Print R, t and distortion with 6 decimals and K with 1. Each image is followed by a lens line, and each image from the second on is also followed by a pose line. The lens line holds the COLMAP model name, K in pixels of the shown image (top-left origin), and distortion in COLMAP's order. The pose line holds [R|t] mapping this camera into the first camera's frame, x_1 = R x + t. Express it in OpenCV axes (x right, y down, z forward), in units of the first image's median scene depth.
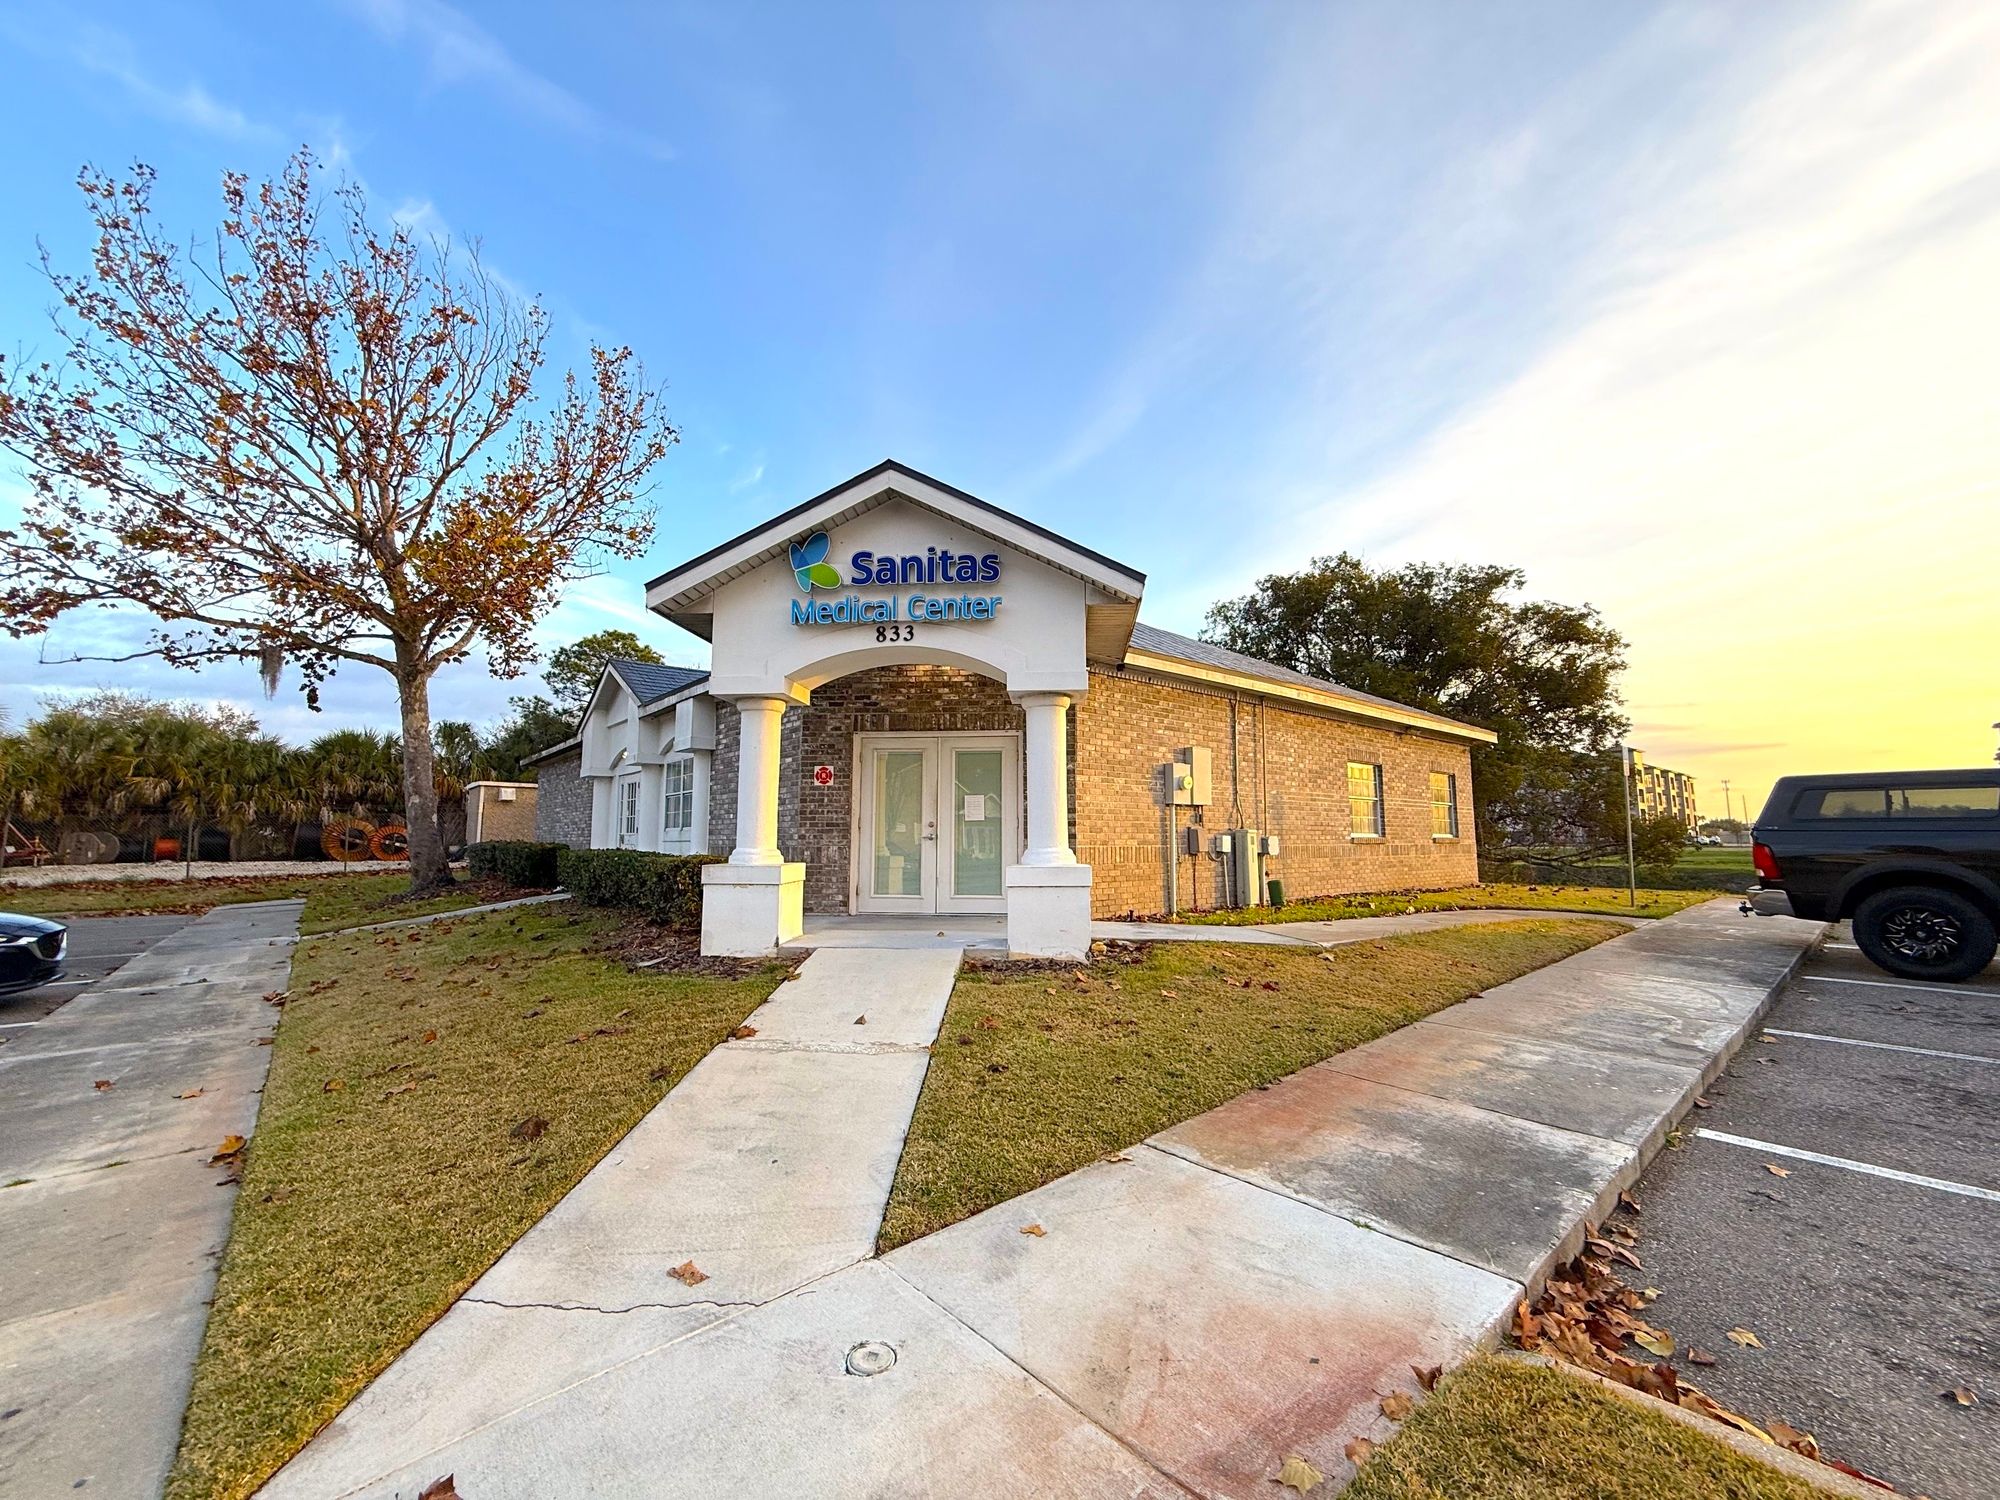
lens RADIAL K [[797.8, 0, 996.7], [0, 797.8, 744.0], [0, 0, 1]] dist [-0.000478, -0.000085]
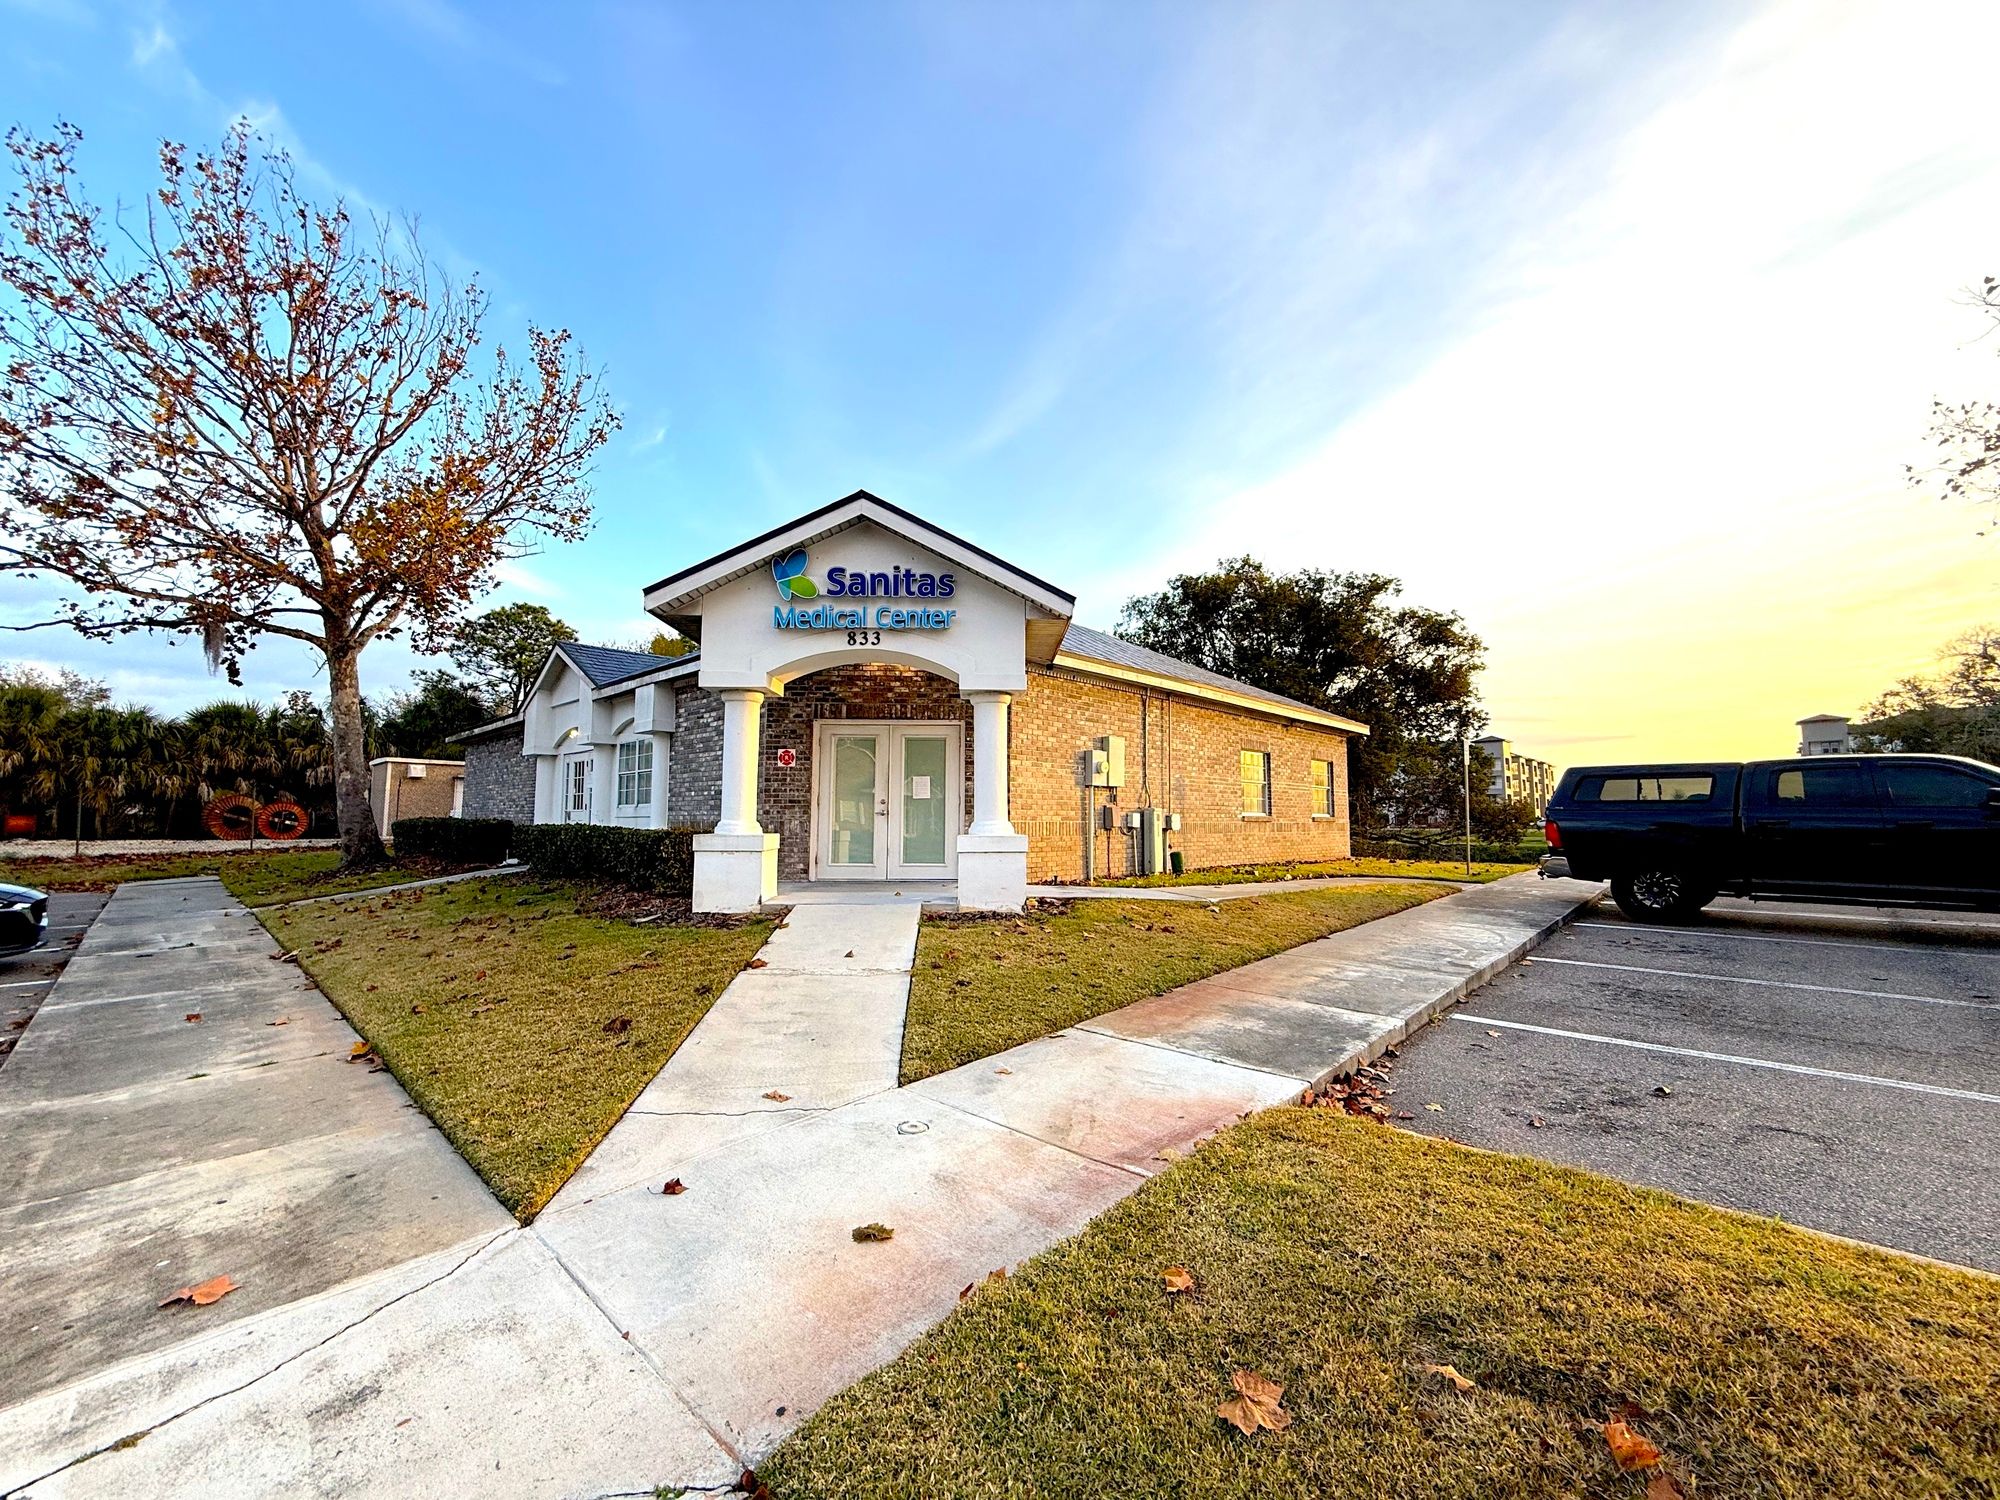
lens RADIAL K [[797.8, 0, 996.7], [0, 797.8, 744.0], [0, 0, 1]] dist [-0.000478, -0.000085]
pose [[0.994385, 0.013122, 0.105003, -0.035209], [-0.015538, 0.999632, 0.022222, -0.007831], [-0.104673, -0.023729, 0.994224, -0.123457]]
